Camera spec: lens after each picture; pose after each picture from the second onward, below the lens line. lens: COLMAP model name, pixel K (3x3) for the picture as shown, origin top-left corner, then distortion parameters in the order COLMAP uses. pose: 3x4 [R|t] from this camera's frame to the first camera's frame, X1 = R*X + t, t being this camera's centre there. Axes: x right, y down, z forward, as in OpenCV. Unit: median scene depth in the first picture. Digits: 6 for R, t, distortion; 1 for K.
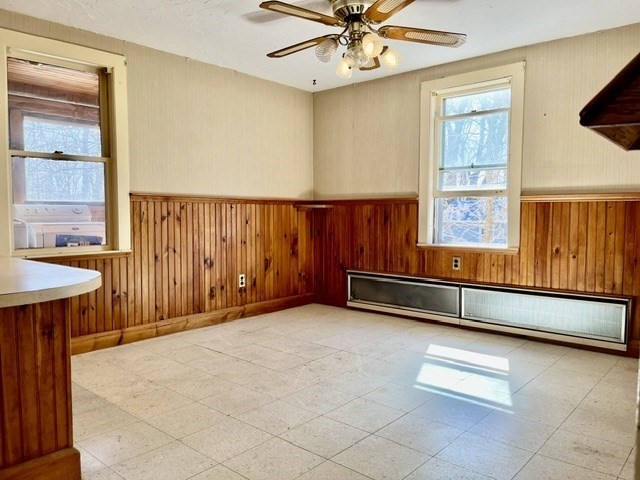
lens RADIAL K [[490.1, 0, 321.9], [0, 490.1, 237.3], [0, 0, 1]] dist [0.021111, -0.029254]
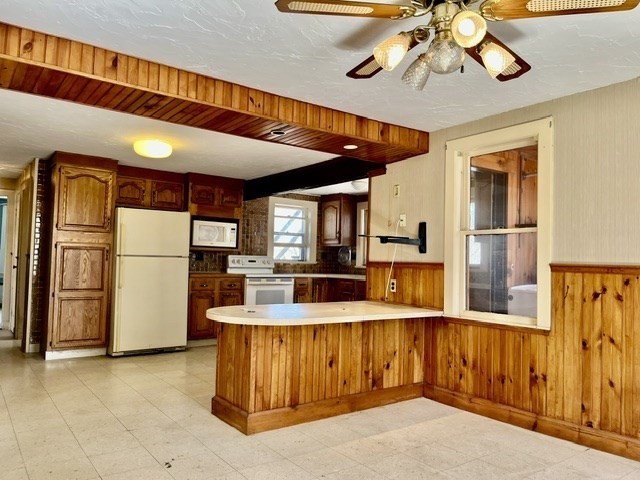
lens RADIAL K [[490.1, 0, 321.0], [0, 490.1, 241.0], [0, 0, 1]] dist [0.021111, -0.029254]
pose [[-0.215598, -0.043650, -0.975506, 0.566325], [-0.077636, 0.996604, -0.027436, -0.073629], [0.973391, 0.069820, -0.218254, 0.781932]]
